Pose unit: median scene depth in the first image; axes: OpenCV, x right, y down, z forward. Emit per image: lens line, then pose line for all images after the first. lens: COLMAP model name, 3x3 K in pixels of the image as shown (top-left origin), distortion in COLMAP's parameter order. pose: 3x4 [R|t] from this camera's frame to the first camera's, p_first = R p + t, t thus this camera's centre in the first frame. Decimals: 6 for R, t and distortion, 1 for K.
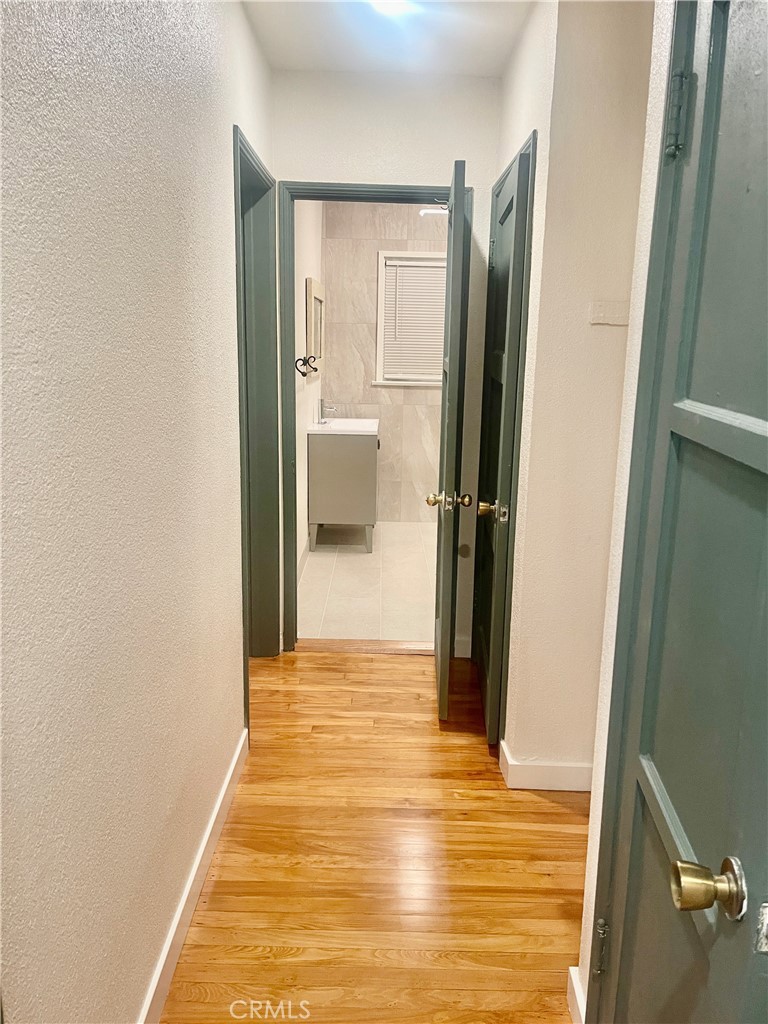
lens RADIAL K [[775.4, 0, 384.1], [0, 775.4, 511.0], [0, 0, 1]] dist [0.055329, -0.043111]
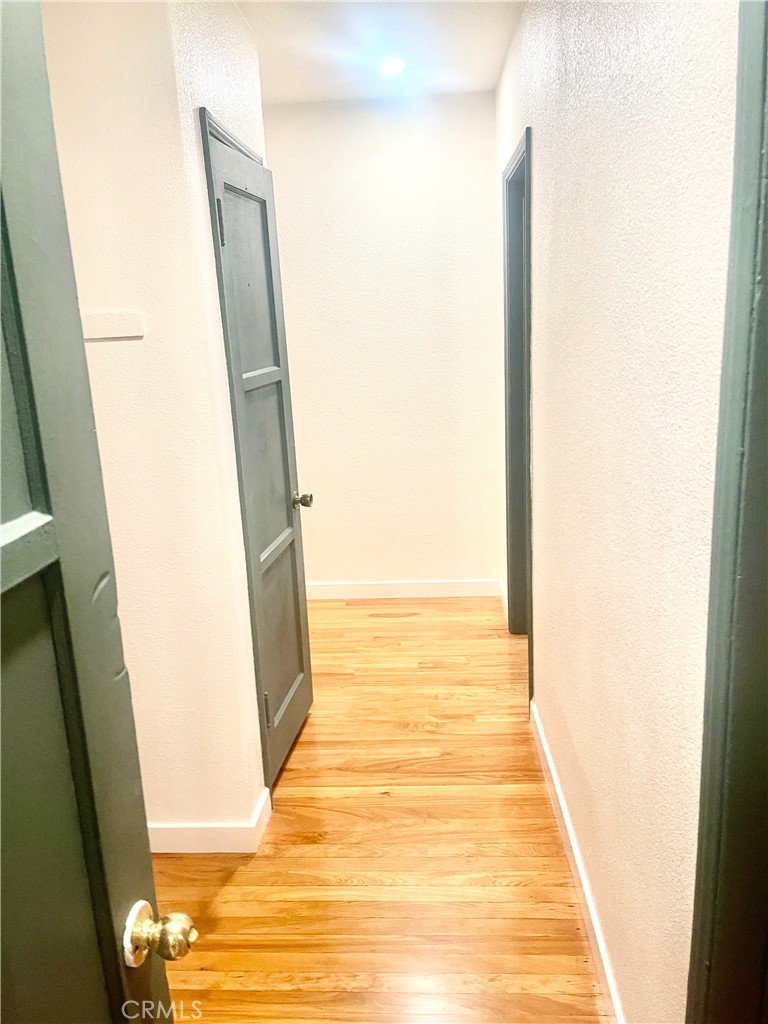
lens RADIAL K [[775.4, 0, 385.5], [0, 775.4, 510.4], [0, 0, 1]] dist [0.055329, -0.043111]
pose [[-0.998510, 0.010001, 0.053643, -0.053154], [0.033485, 0.888510, 0.457633, -0.440906], [-0.043086, 0.458748, -0.887521, 1.750439]]
